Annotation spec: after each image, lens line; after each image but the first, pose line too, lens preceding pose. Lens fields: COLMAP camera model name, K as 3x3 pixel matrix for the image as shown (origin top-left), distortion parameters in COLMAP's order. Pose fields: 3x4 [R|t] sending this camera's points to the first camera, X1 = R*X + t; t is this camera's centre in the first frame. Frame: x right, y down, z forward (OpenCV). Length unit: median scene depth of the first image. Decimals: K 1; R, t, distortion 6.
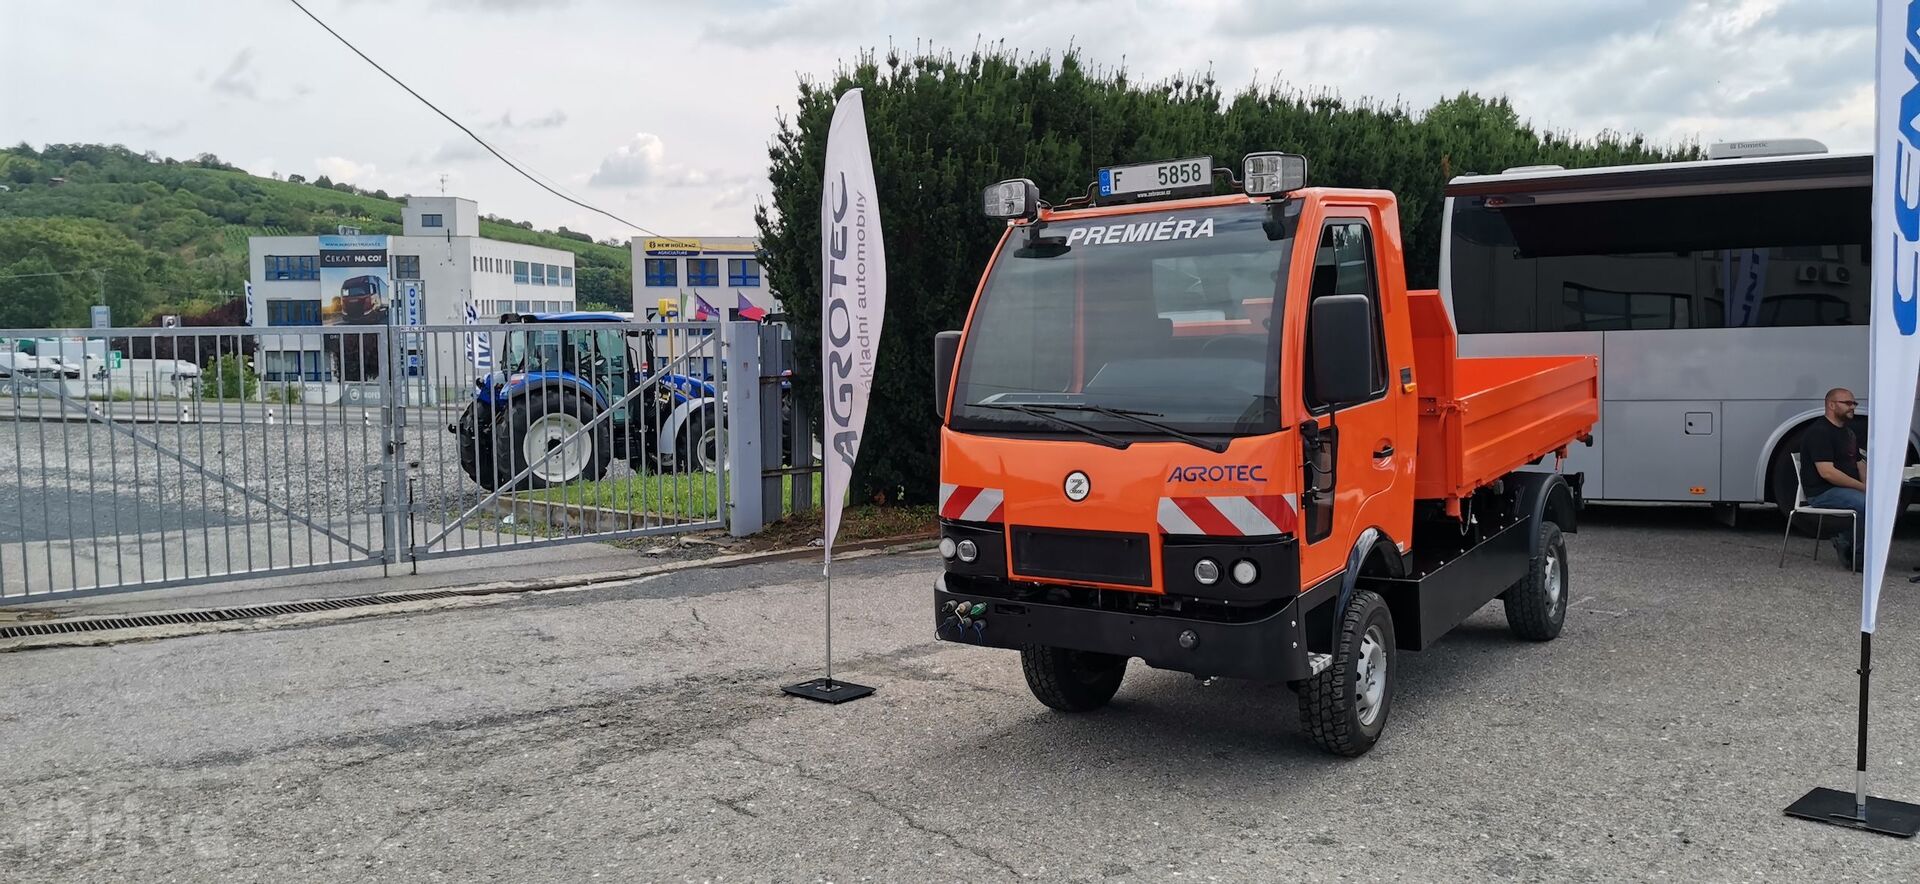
lens RADIAL K [[1455.5, 0, 948.4], [0, 1455.5, 442.0], [0, 0, 1]] dist [0.048489, -0.136312]
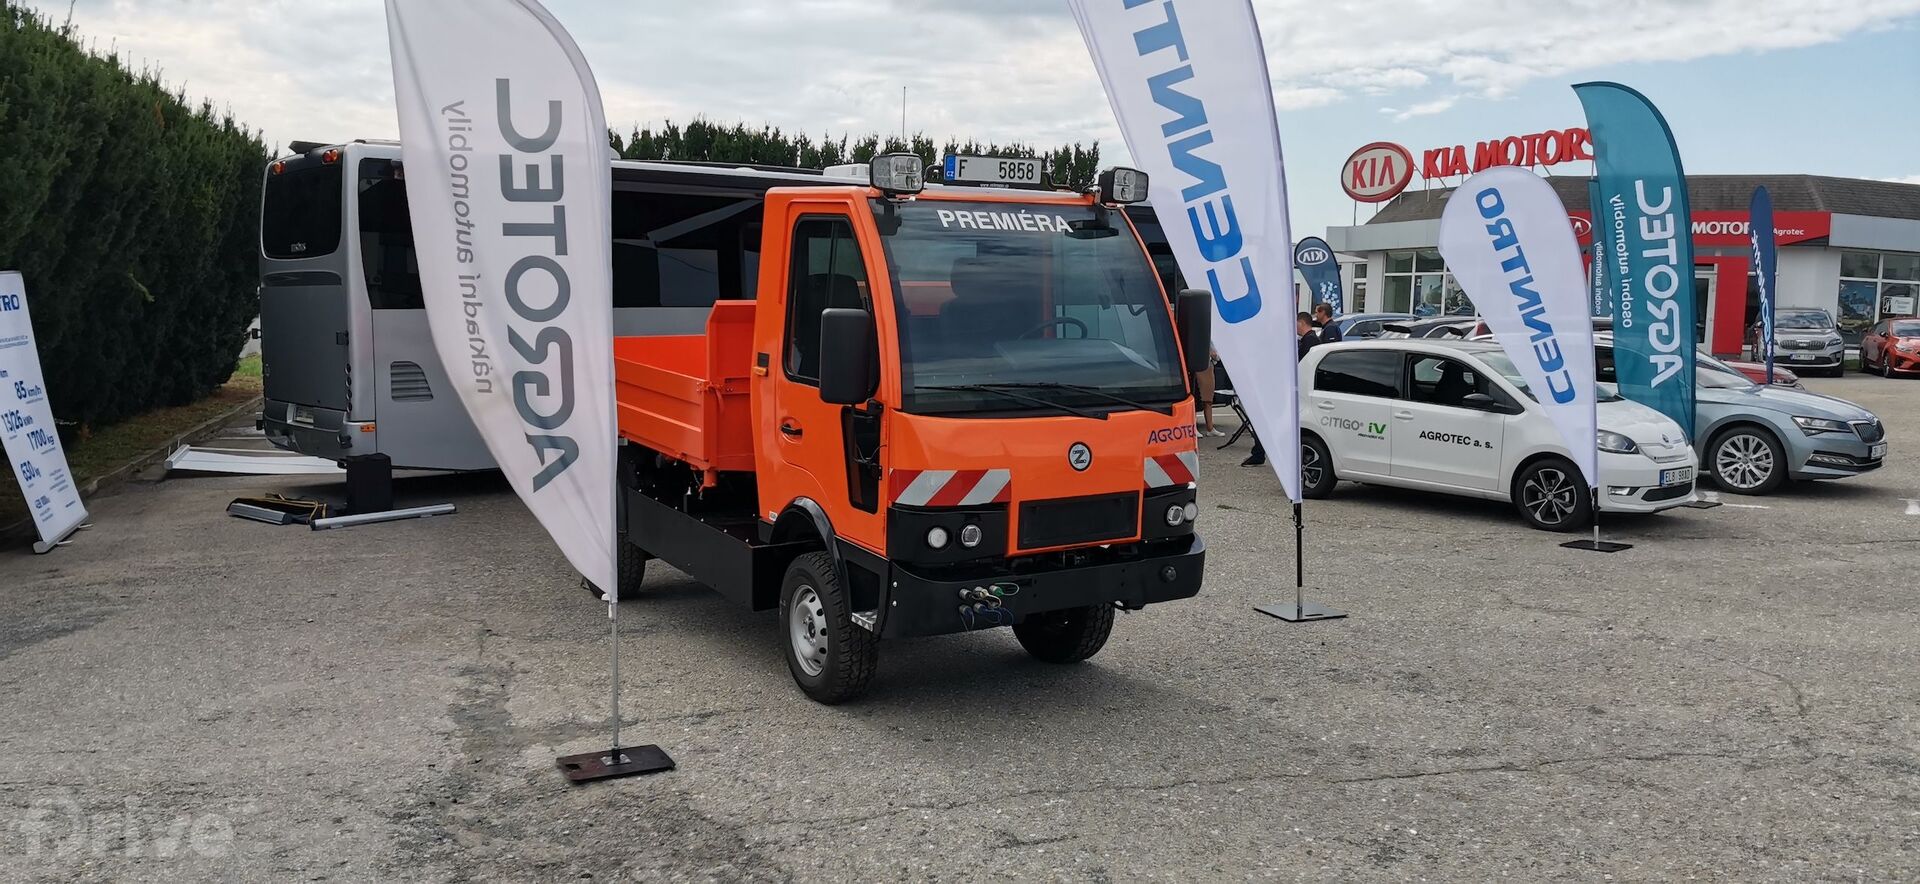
lens RADIAL K [[1446.9, 0, 963.4], [0, 1446.9, 458.2], [0, 0, 1]] dist [0.117436, -0.256728]
pose [[0.341000, -0.078997, 0.936738, -0.876905], [0.056545, 0.996382, 0.063443, -0.038579], [-0.938361, 0.031334, 0.344234, 0.651544]]
